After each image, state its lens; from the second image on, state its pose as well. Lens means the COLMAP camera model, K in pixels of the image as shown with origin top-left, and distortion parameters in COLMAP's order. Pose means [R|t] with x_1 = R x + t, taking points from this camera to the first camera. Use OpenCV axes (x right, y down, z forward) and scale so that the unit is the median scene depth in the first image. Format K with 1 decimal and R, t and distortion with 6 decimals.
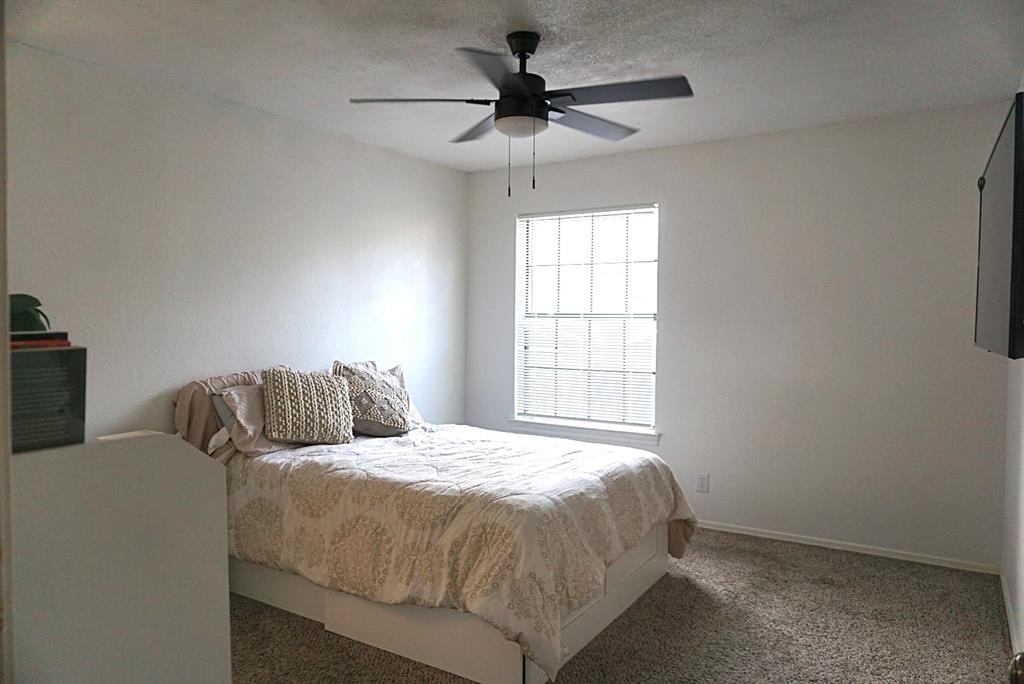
lens RADIAL K [[689.0, 0, 512.4], [0, 689.0, 338.3], [0, 0, 1]] dist [-0.038959, 0.033610]
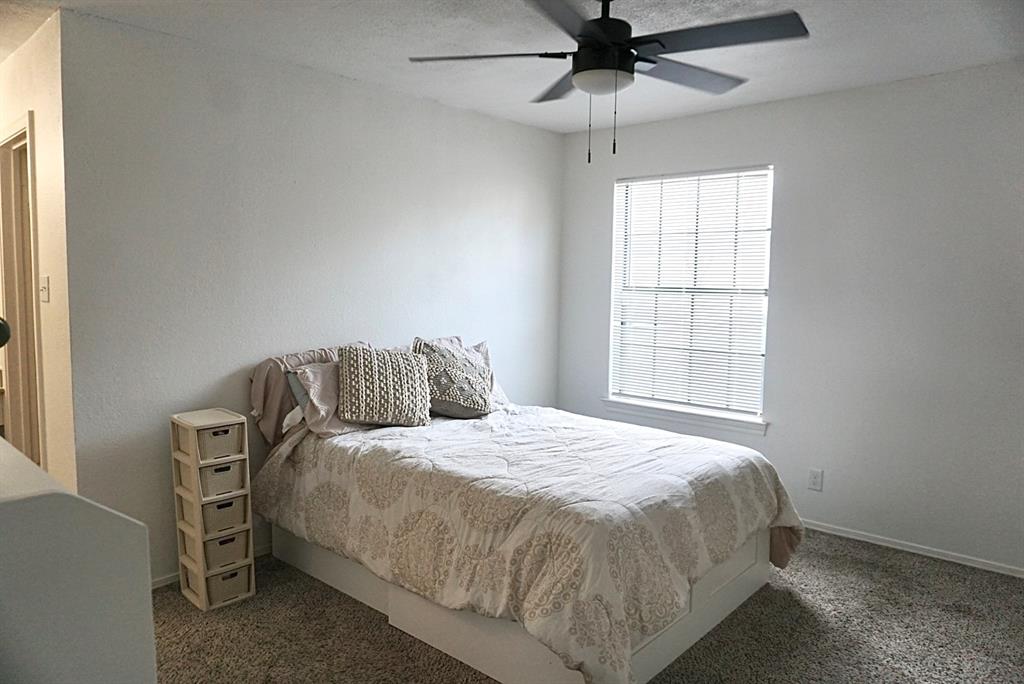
lens RADIAL K [[689.0, 0, 512.4], [0, 689.0, 338.3], [0, 0, 1]] dist [-0.038959, 0.033610]
pose [[0.986404, 0.020449, -0.163063, 0.042665], [-0.011471, 0.998375, 0.055811, -0.027477], [0.163939, -0.053182, 0.985036, 0.097275]]
